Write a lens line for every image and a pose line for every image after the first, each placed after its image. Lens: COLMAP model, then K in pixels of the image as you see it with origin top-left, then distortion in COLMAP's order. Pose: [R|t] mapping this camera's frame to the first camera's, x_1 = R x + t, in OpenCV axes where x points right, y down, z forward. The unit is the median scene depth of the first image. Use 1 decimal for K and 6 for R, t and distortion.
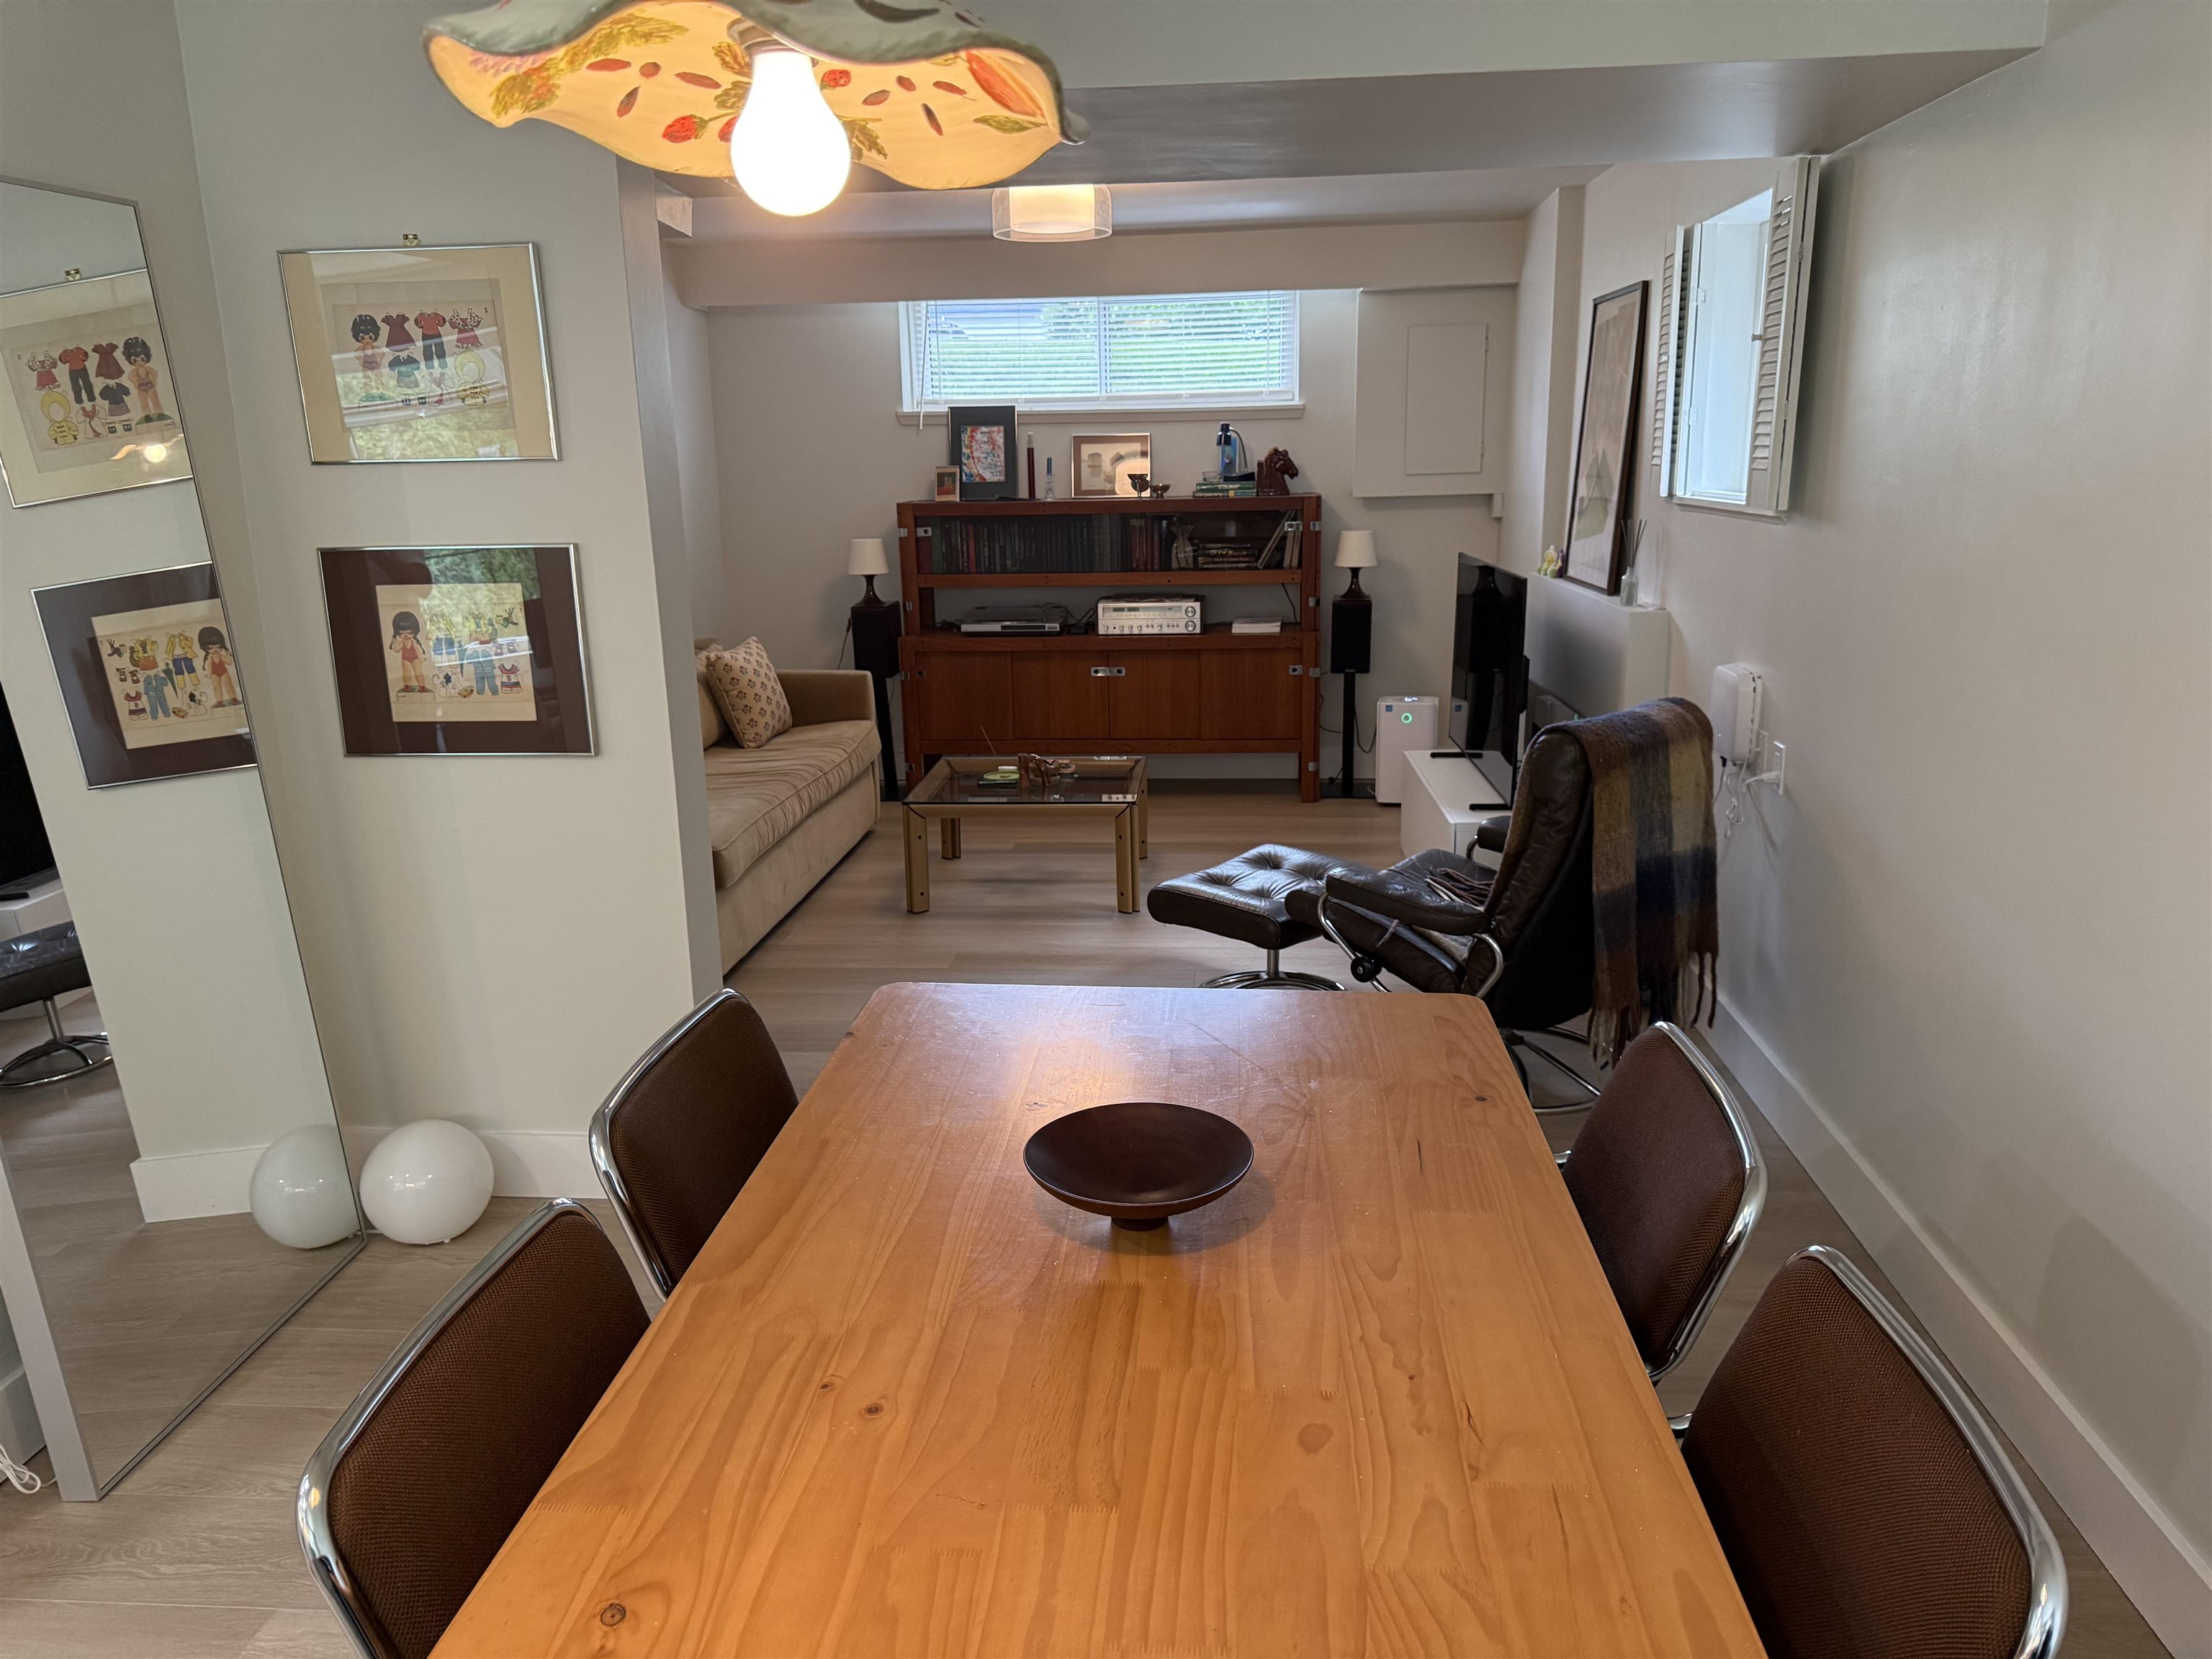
lens RADIAL K [[1557.6, 0, 1108.9], [0, 1557.6, 838.8], [0, 0, 1]] dist [0.095191, -0.132583]
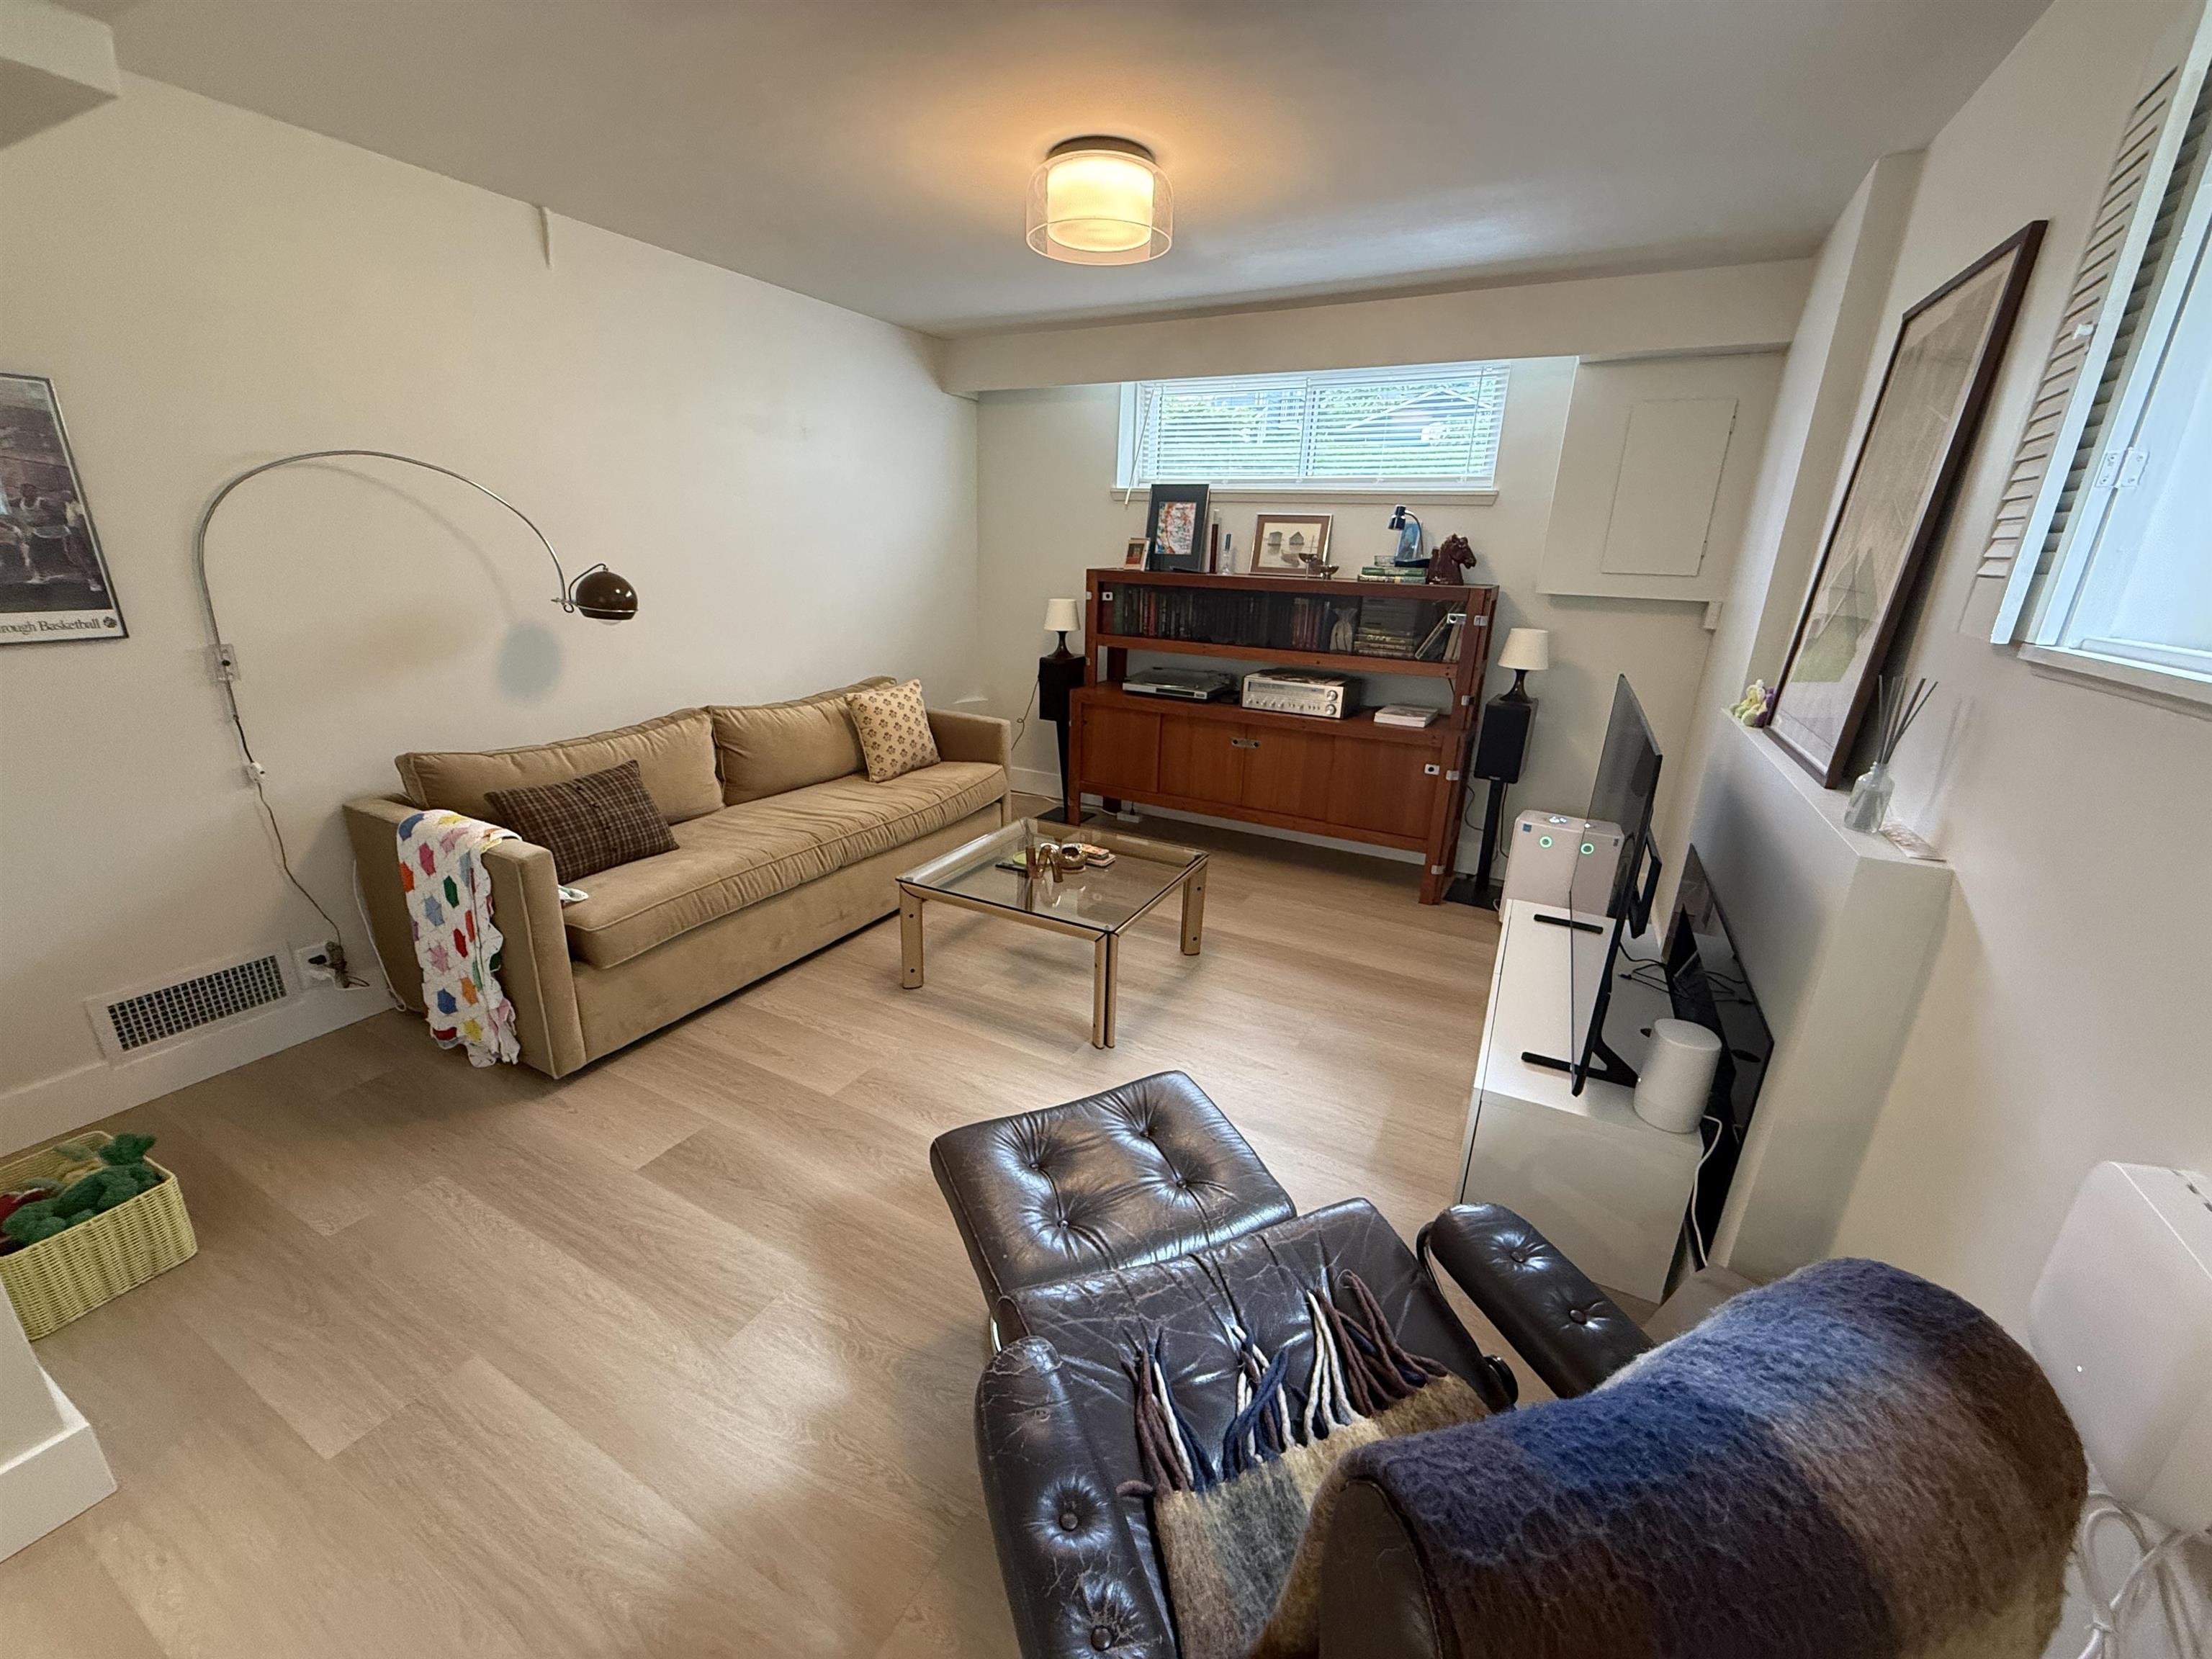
lens RADIAL K [[879.0, 0, 1101.1], [0, 879.0, 828.1], [0, 0, 1]] dist [0.000624, -0.000727]
pose [[0.915354, 0.169176, -0.365386, 0.134291], [-0.142318, 0.984813, 0.099444, -0.095658], [0.376660, -0.039026, 0.925529, 0.414726]]
